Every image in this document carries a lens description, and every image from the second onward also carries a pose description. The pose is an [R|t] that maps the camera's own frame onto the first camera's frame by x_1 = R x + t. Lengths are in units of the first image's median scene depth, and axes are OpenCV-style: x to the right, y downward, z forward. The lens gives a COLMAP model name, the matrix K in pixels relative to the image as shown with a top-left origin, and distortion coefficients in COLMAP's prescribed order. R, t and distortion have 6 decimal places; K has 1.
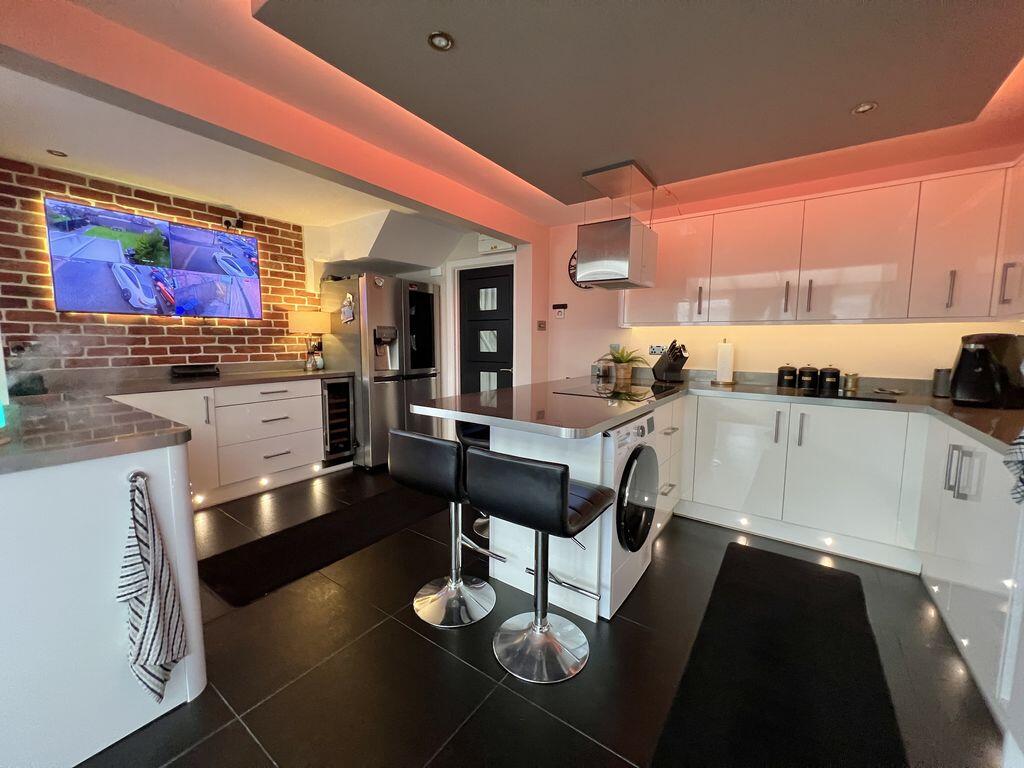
lens RADIAL K [[407.3, 0, 510.0], [0, 407.3, 378.2], [0, 0, 1]] dist [-0.007245, 0.001676]
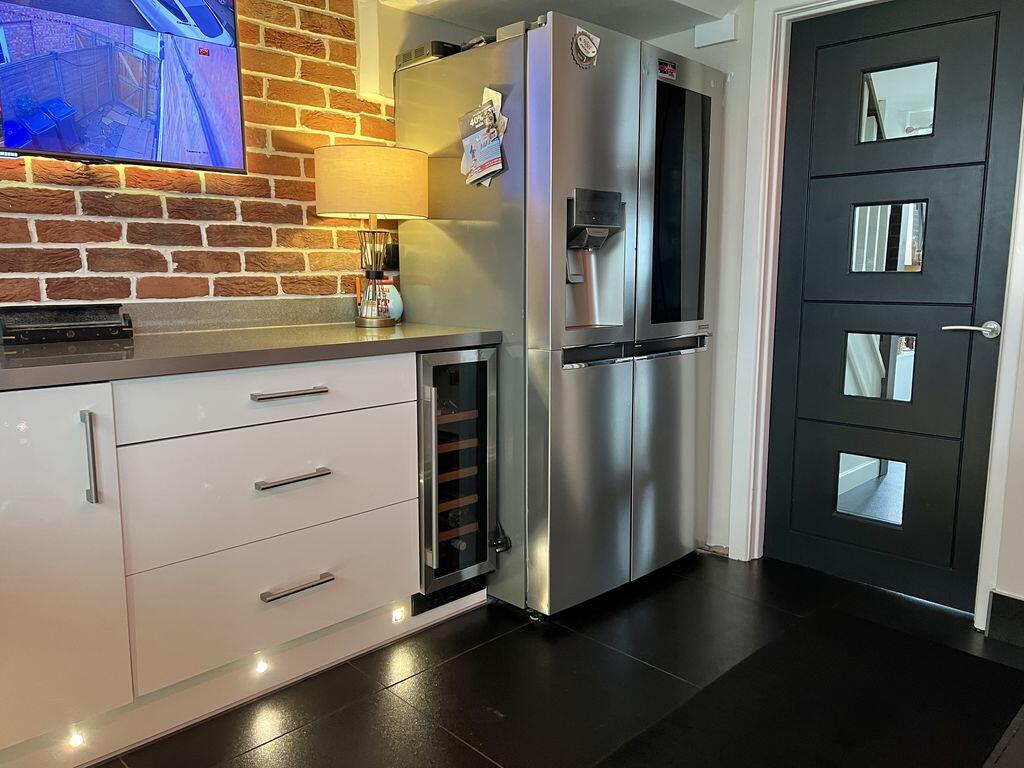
lens RADIAL K [[765.8, 0, 504.4], [0, 765.8, 386.8], [0, 0, 1]] dist [0.041733, -0.048693]
pose [[0.982244, 0.023064, -0.186185, -0.317903], [-0.012441, 0.998238, 0.058022, -0.007643], [0.187195, -0.054676, 0.980800, 0.463721]]
